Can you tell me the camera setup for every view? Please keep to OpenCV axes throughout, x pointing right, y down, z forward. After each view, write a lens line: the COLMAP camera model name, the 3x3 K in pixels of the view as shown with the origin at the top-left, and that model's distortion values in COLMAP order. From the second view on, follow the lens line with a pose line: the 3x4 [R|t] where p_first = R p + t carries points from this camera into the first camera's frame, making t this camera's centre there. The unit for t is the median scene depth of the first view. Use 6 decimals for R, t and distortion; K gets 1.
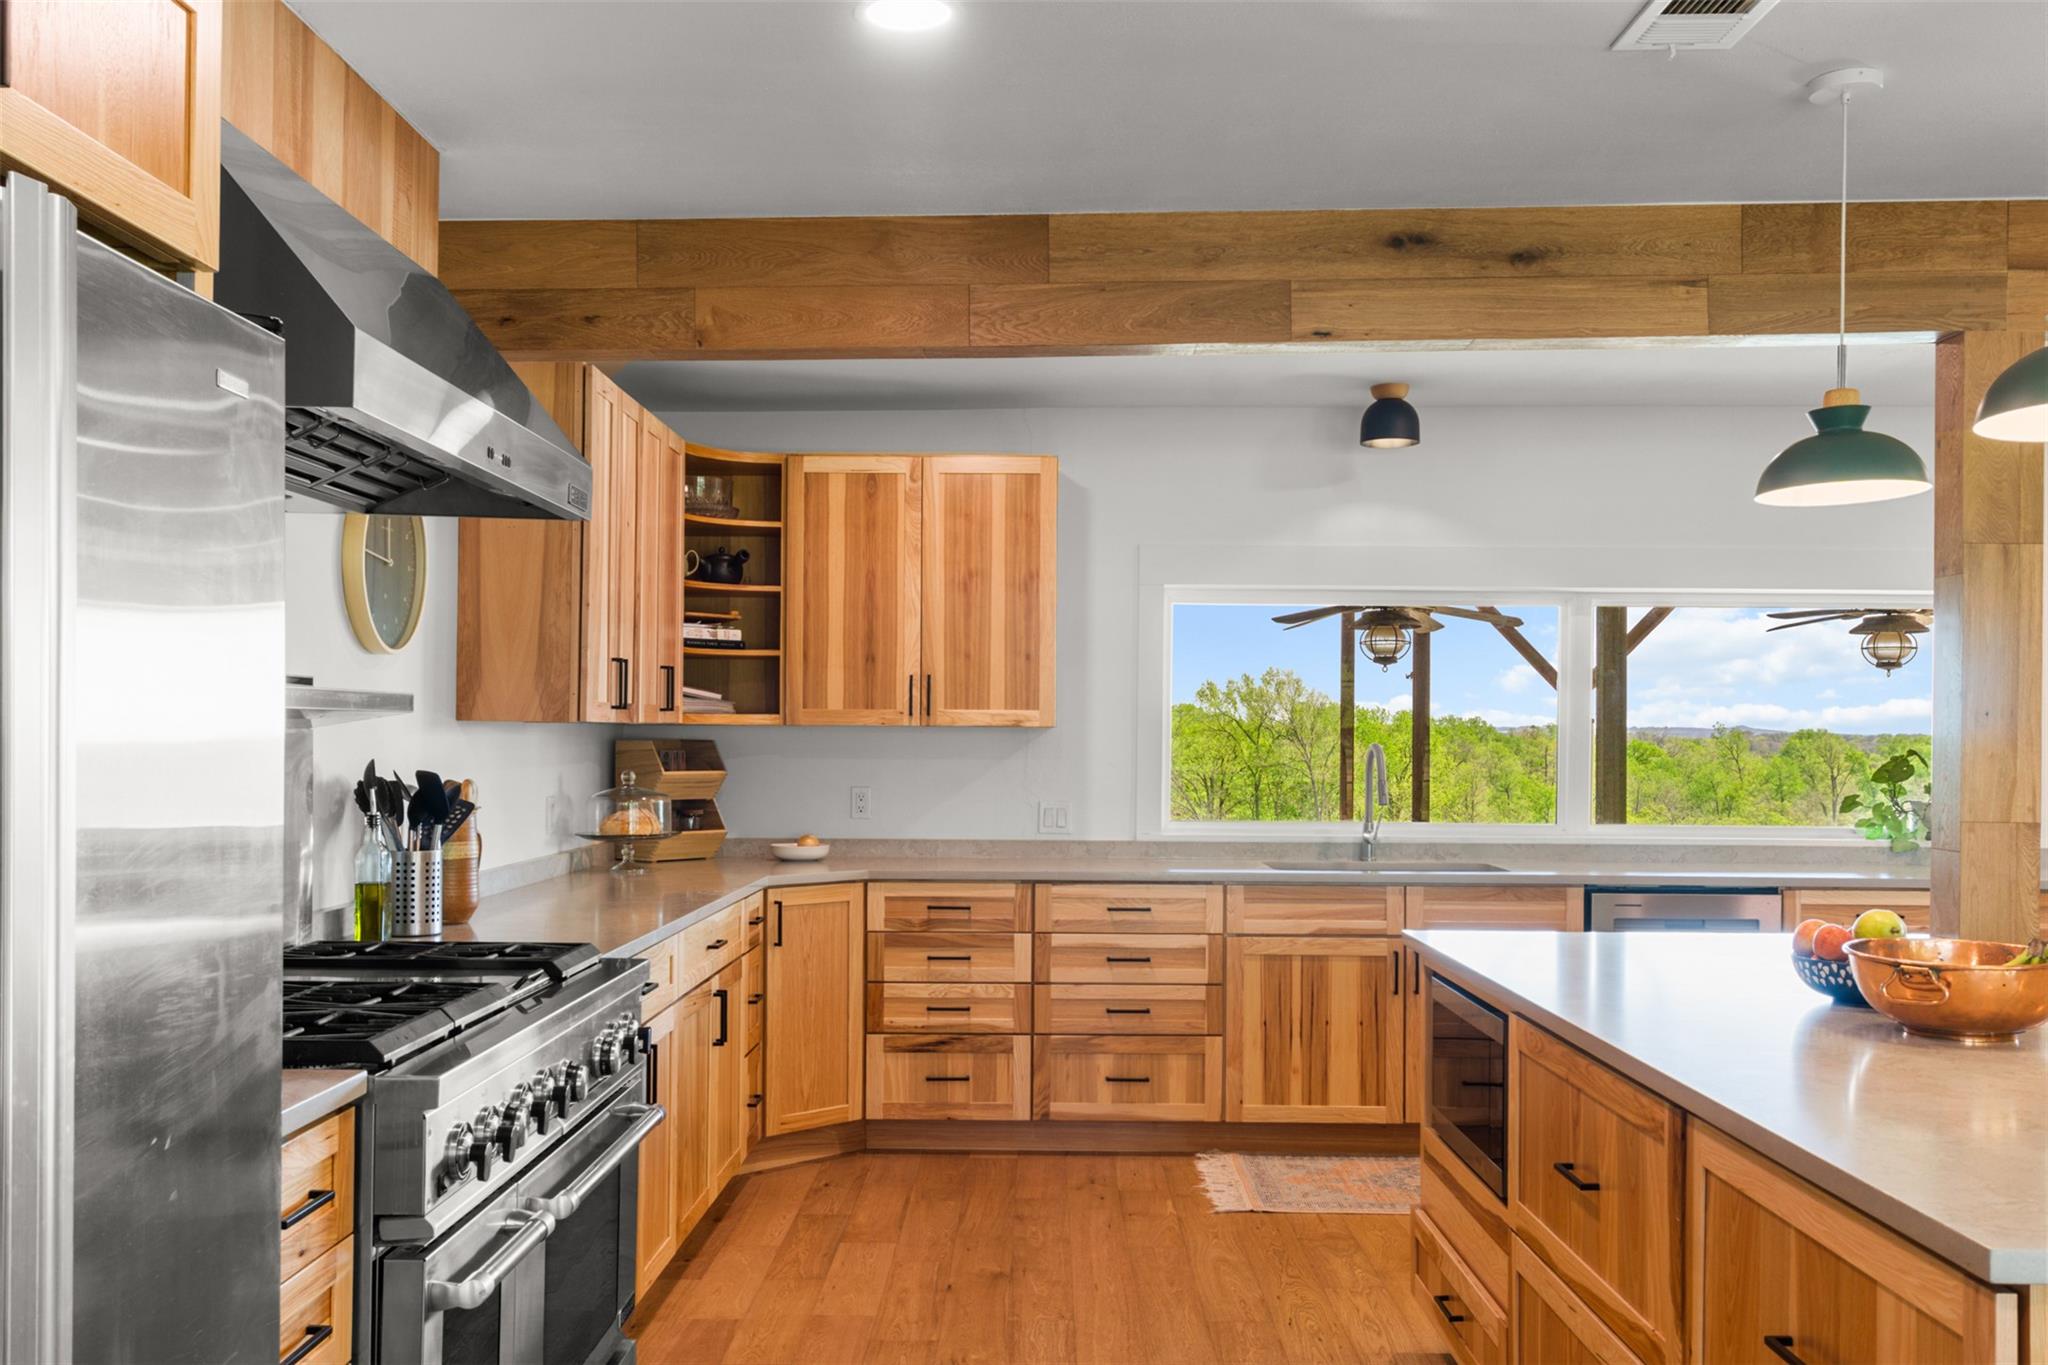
lens RADIAL K [[1885.9, 0, 1025.4], [0, 1885.9, 763.8], [0, 0, 1]] dist [0.000105, 0.005089]
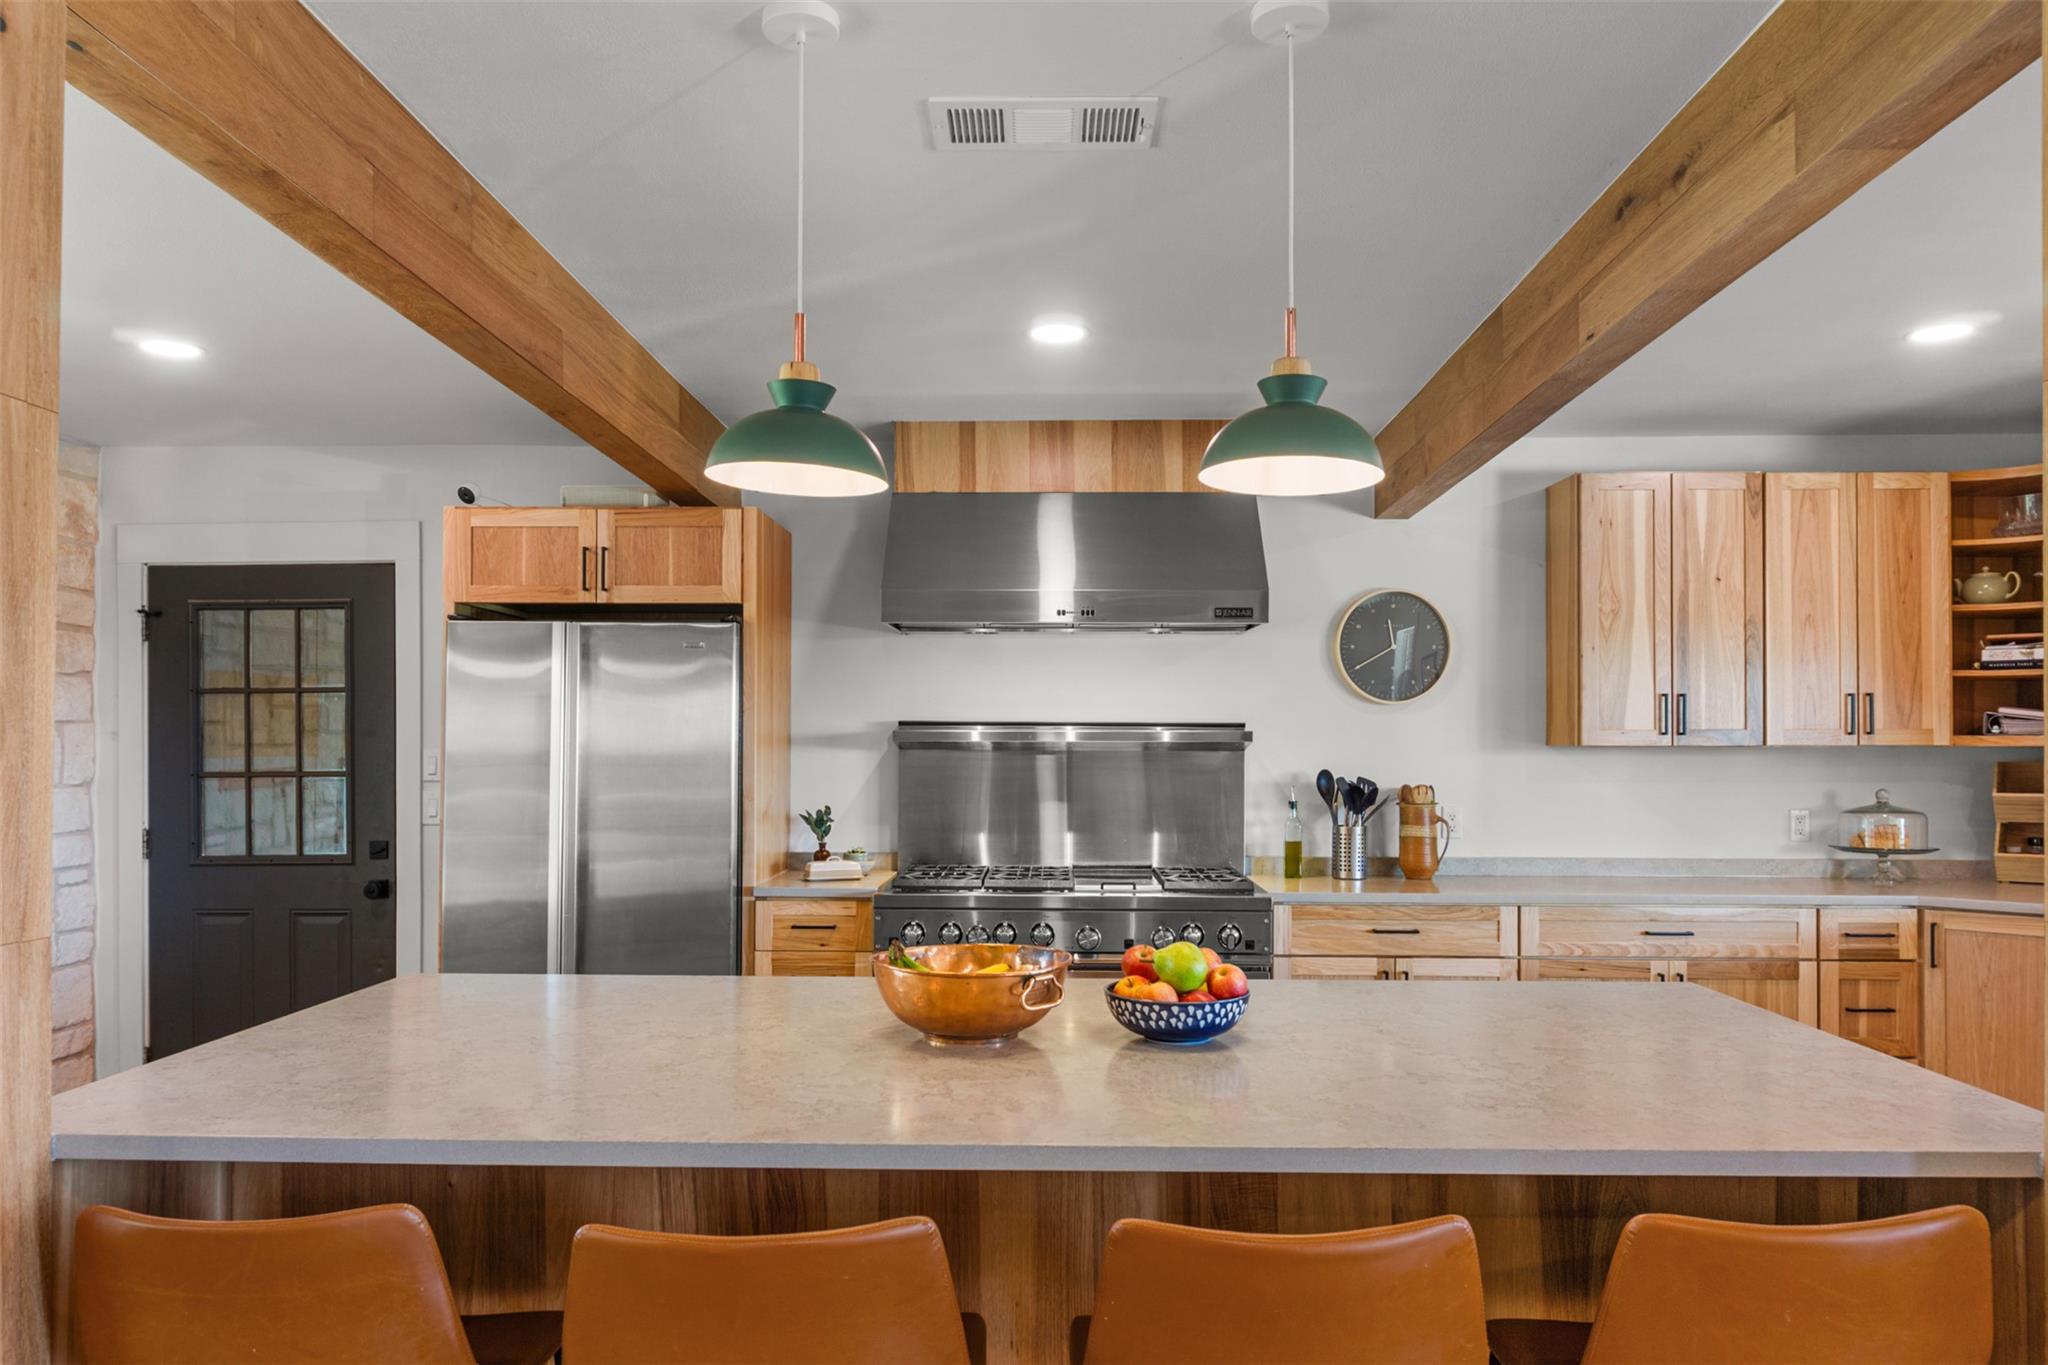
lens RADIAL K [[1416.3, 0, 1024.9], [0, 1416.3, 795.0], [0, 0, 1]] dist [-0.040479, 0.002191]
pose [[-0.021226, 0.034359, -0.999184, 0.567810], [-0.015331, 0.999281, 0.034688, -0.012681], [0.999657, 0.016055, -0.020684, 0.491469]]
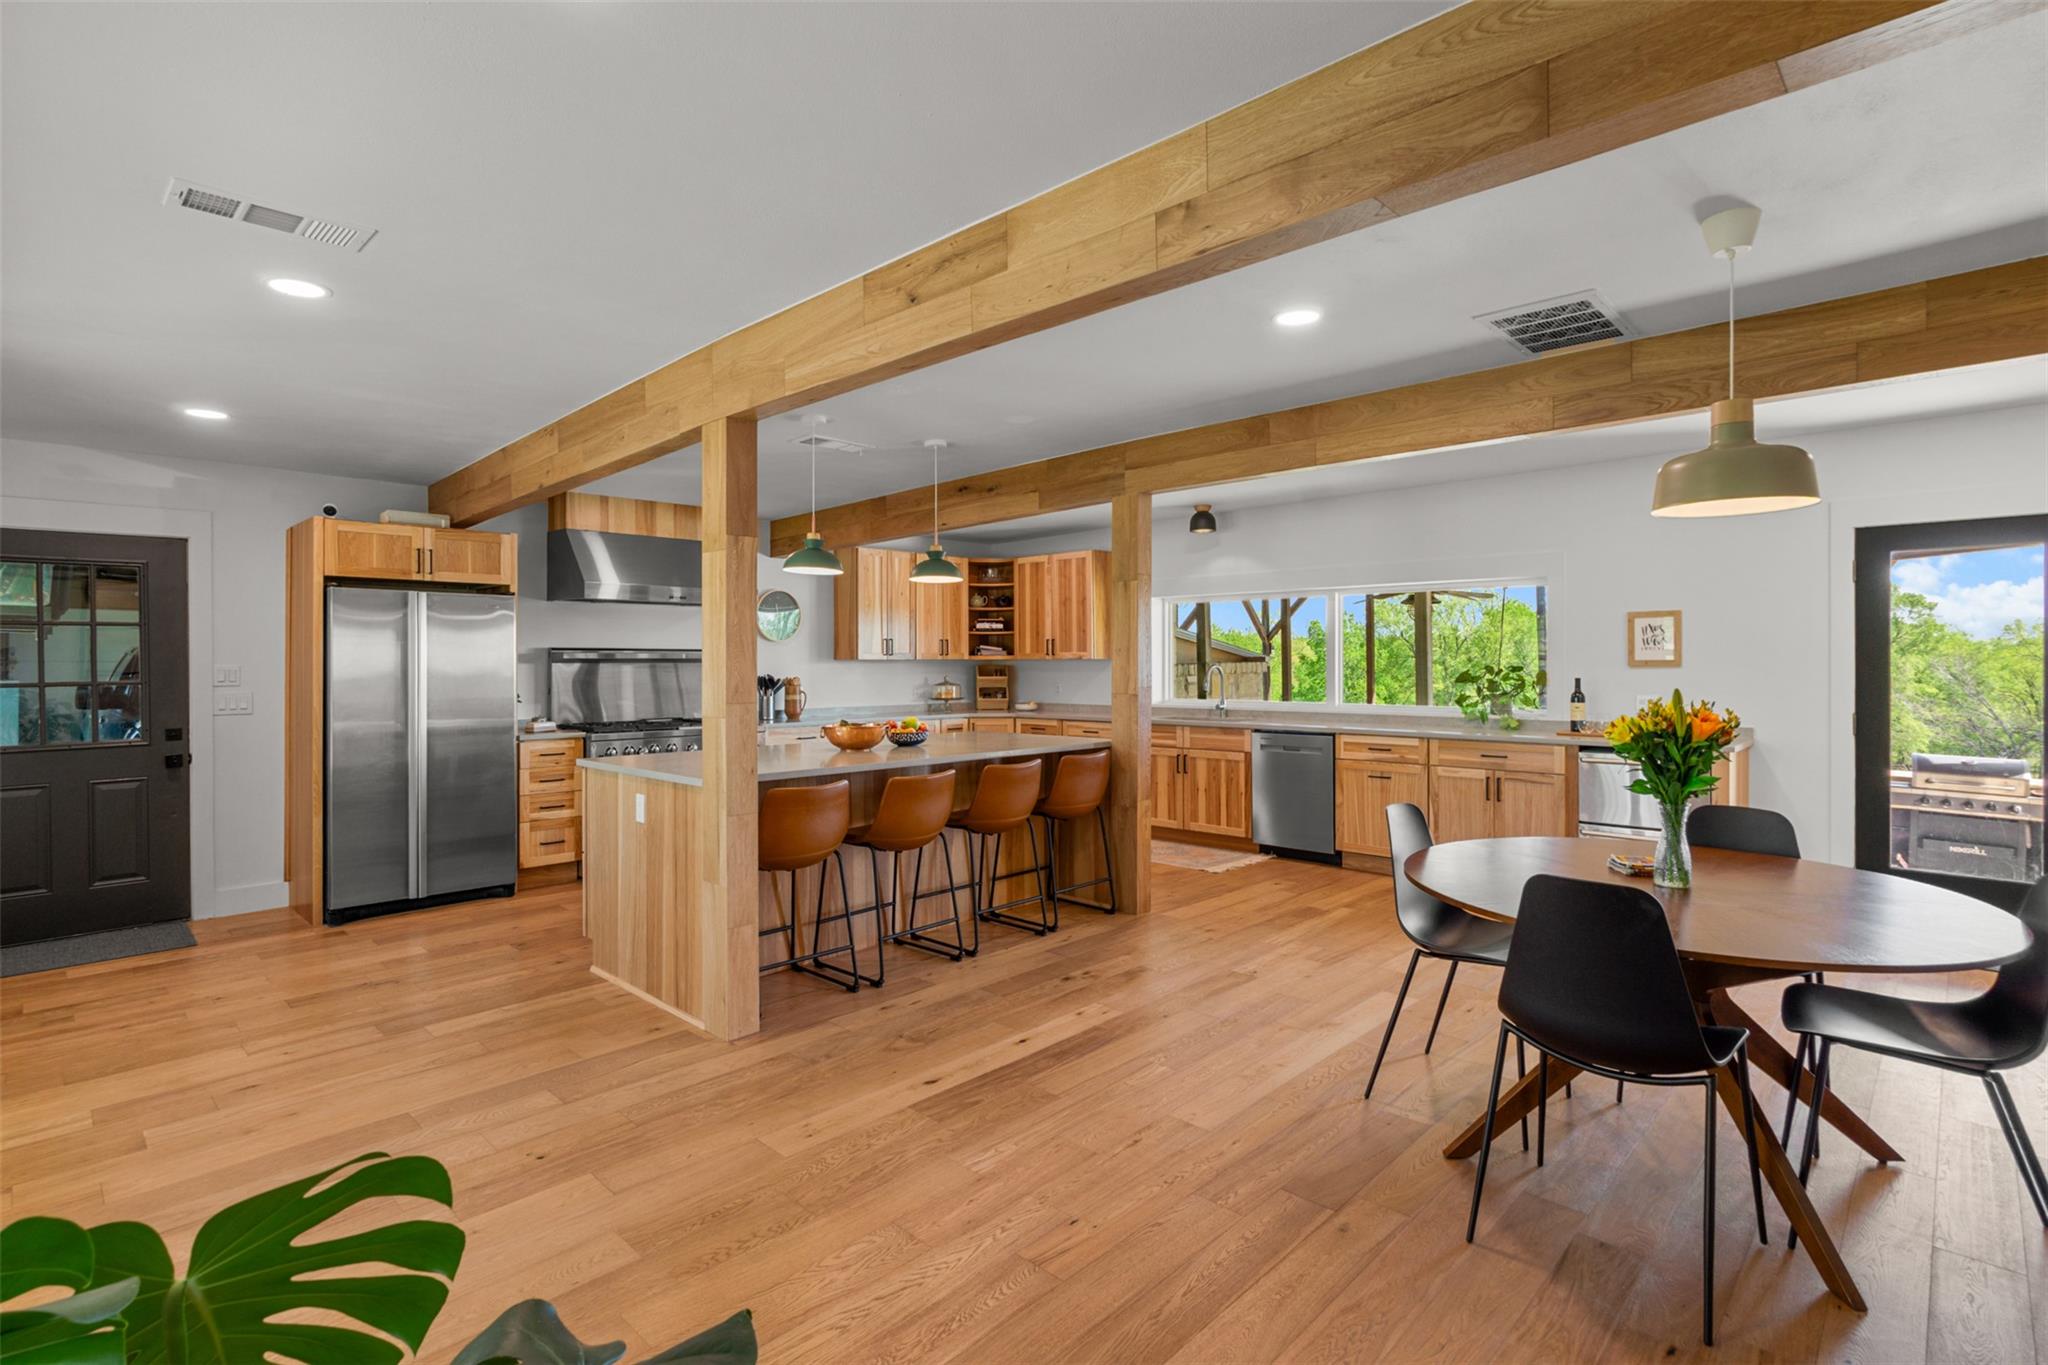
lens RADIAL K [[1016.2, 0, 1013.5], [0, 1016.2, 661.6], [0, 0, 1]] dist [-0.010308, 0.000364]
pose [[0.723166, -0.012689, -0.690558, 0.871056], [0.000967, 0.999849, -0.017360, 0.008011], [0.690674, 0.011887, 0.723069, -0.040799]]
